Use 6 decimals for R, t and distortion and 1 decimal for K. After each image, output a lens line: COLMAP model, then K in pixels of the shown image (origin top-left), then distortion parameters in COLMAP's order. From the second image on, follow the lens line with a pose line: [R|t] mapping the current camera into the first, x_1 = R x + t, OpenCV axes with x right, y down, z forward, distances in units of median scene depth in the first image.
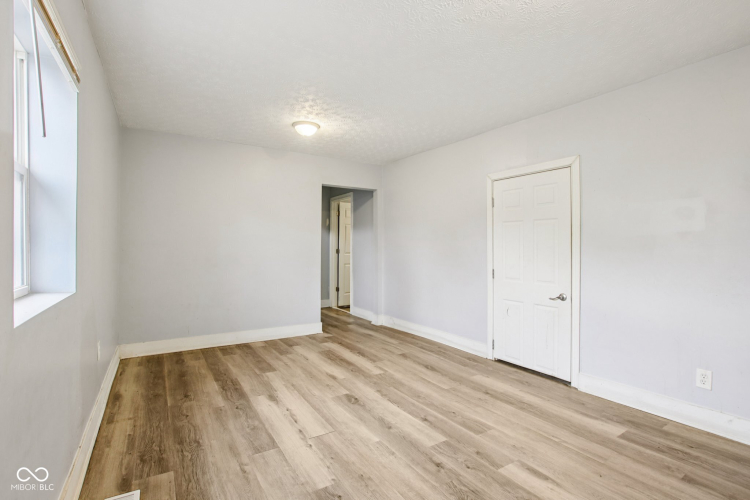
lens RADIAL K [[350.1, 0, 377.3], [0, 350.1, 250.5], [0, 0, 1]] dist [-0.032435, 0.001898]
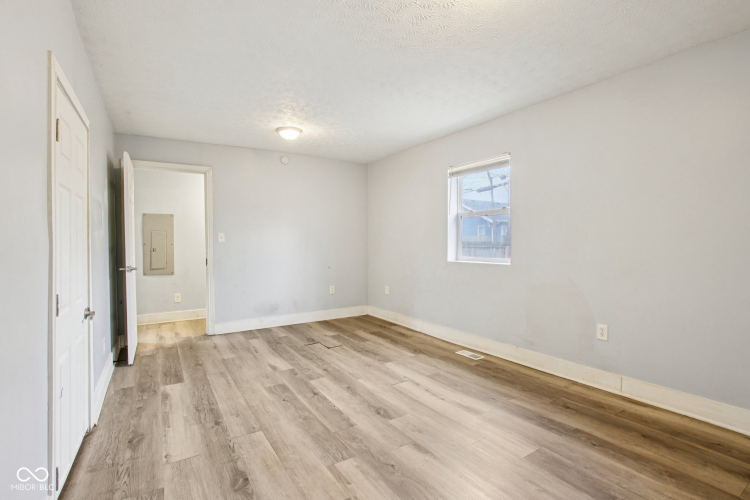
lens RADIAL K [[350.1, 0, 377.3], [0, 350.1, 250.5], [0, 0, 1]] dist [-0.032435, 0.001898]
pose [[-0.999994, 0.002493, 0.002399, -0.066599], [0.002543, 0.999774, 0.021095, -0.007180], [-0.002346, 0.021101, -0.999775, 2.050562]]
